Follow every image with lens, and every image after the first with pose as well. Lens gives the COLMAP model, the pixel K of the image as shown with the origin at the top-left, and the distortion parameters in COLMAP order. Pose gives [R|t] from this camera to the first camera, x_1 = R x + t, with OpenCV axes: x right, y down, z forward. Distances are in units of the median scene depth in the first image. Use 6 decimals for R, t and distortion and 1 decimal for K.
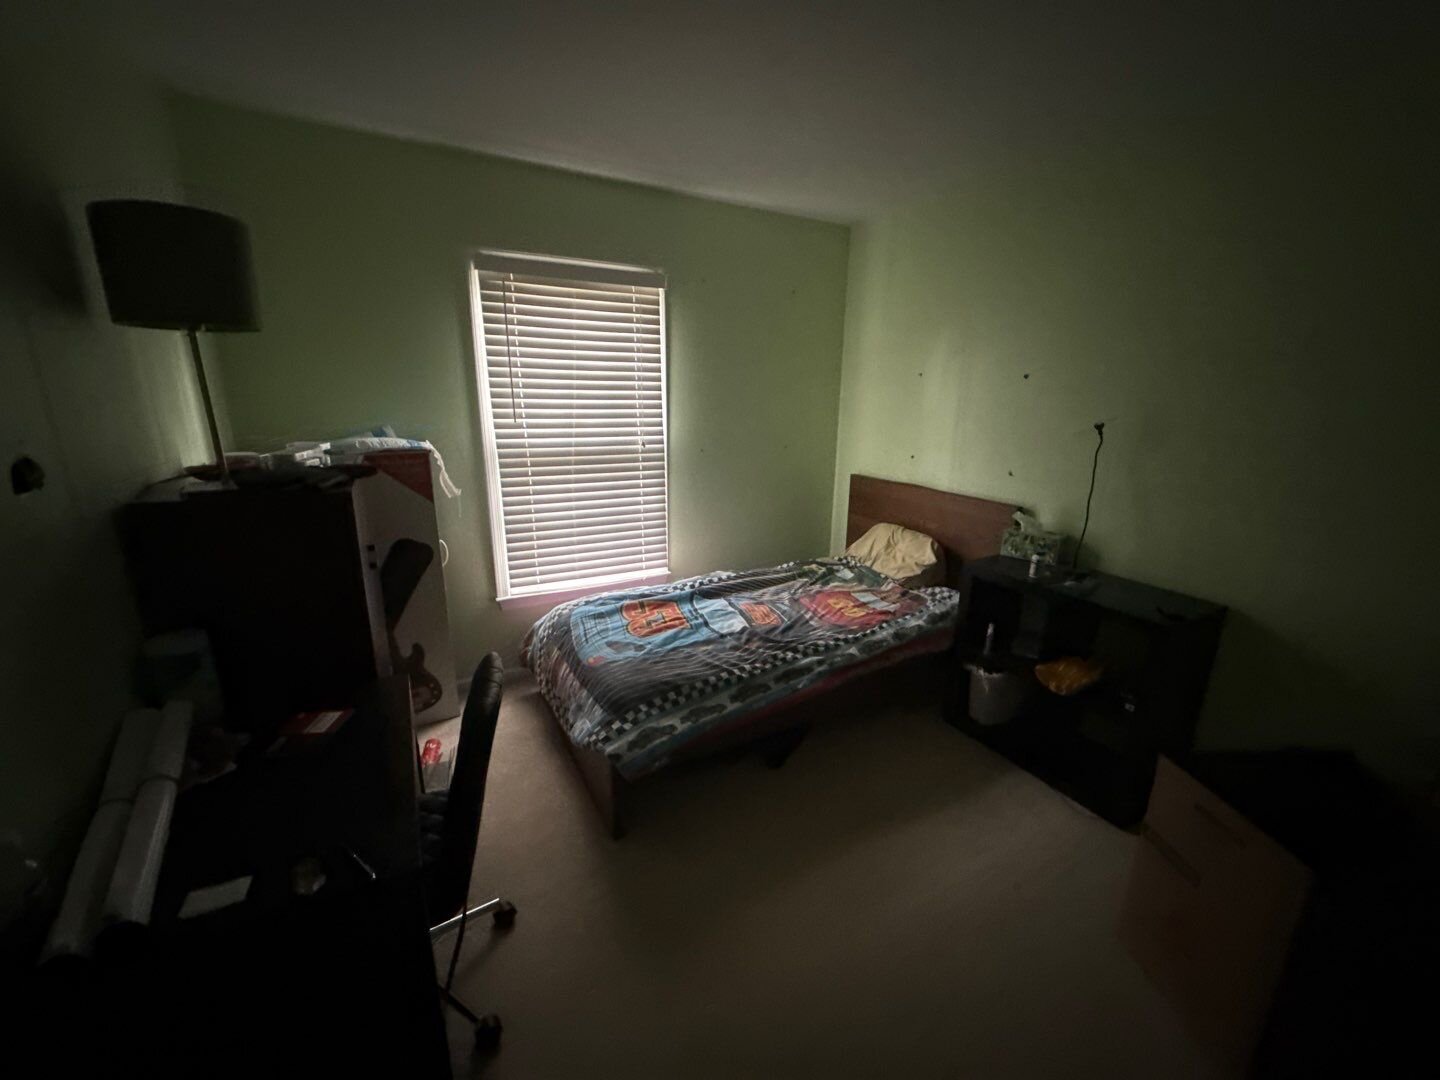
lens RADIAL K [[576.9, 0, 720.3], [0, 576.9, 545.5], [0, 0, 1]] dist [0.010789, -0.000185]
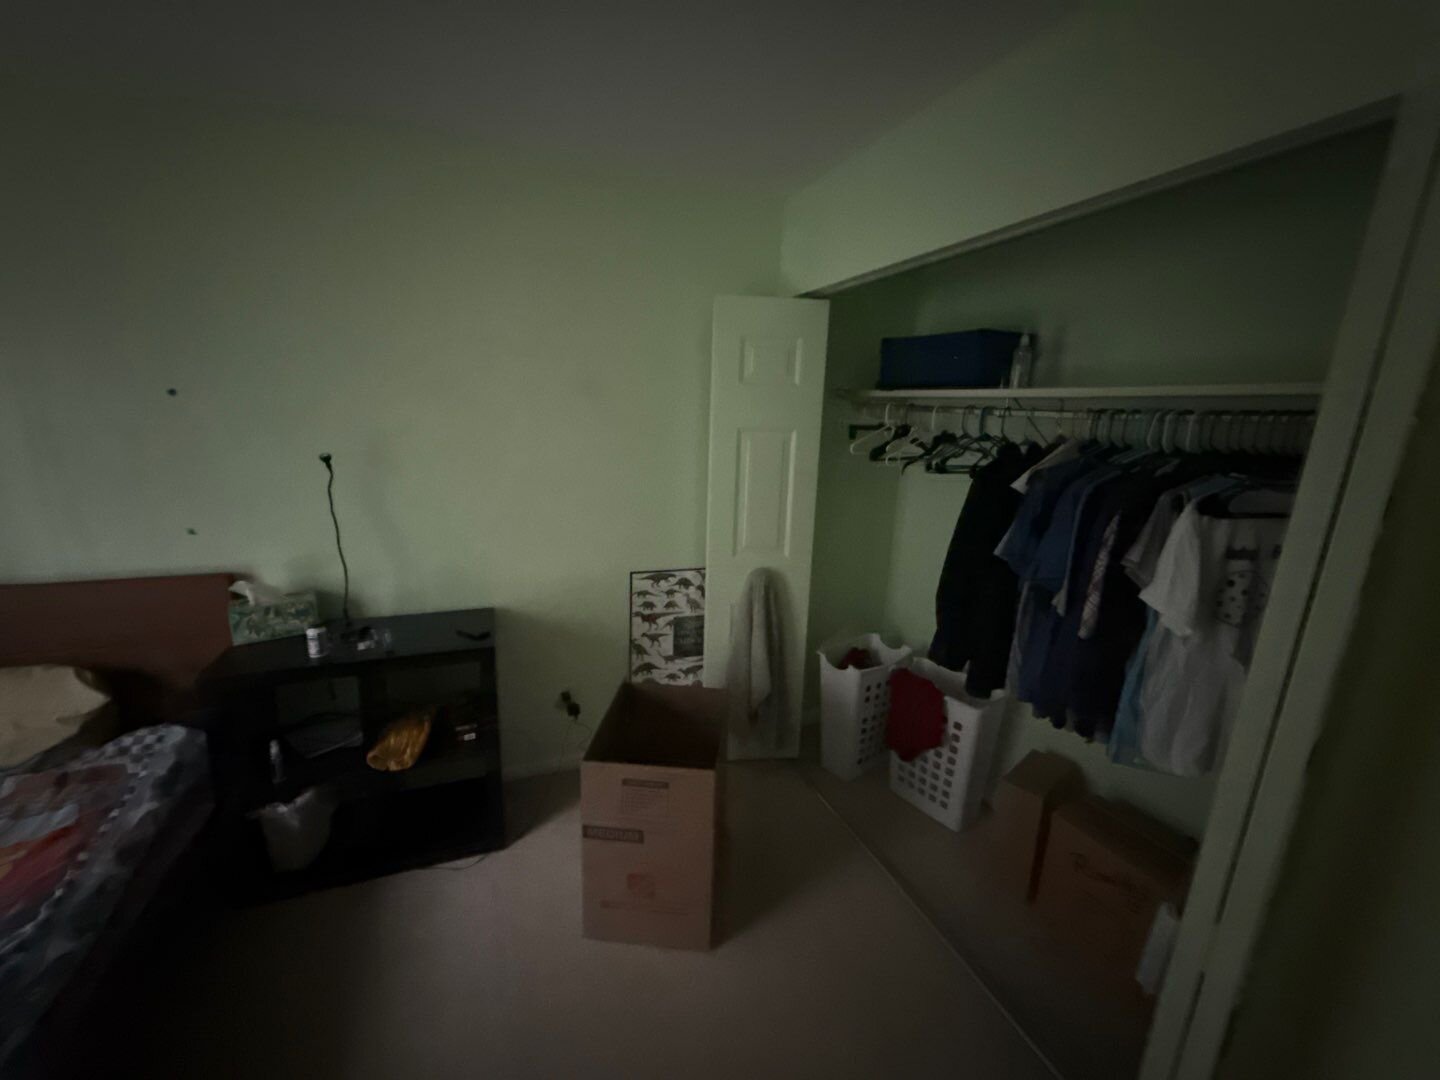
lens RADIAL K [[576.9, 0, 720.3], [0, 576.9, 541.9], [0, 0, 1]] dist [0.010789, -0.000185]
pose [[0.136675, -0.230533, 0.963418, -0.086933], [0.234345, 0.952464, 0.194667, -0.105053], [-0.962498, 0.199166, 0.184202, 0.282776]]
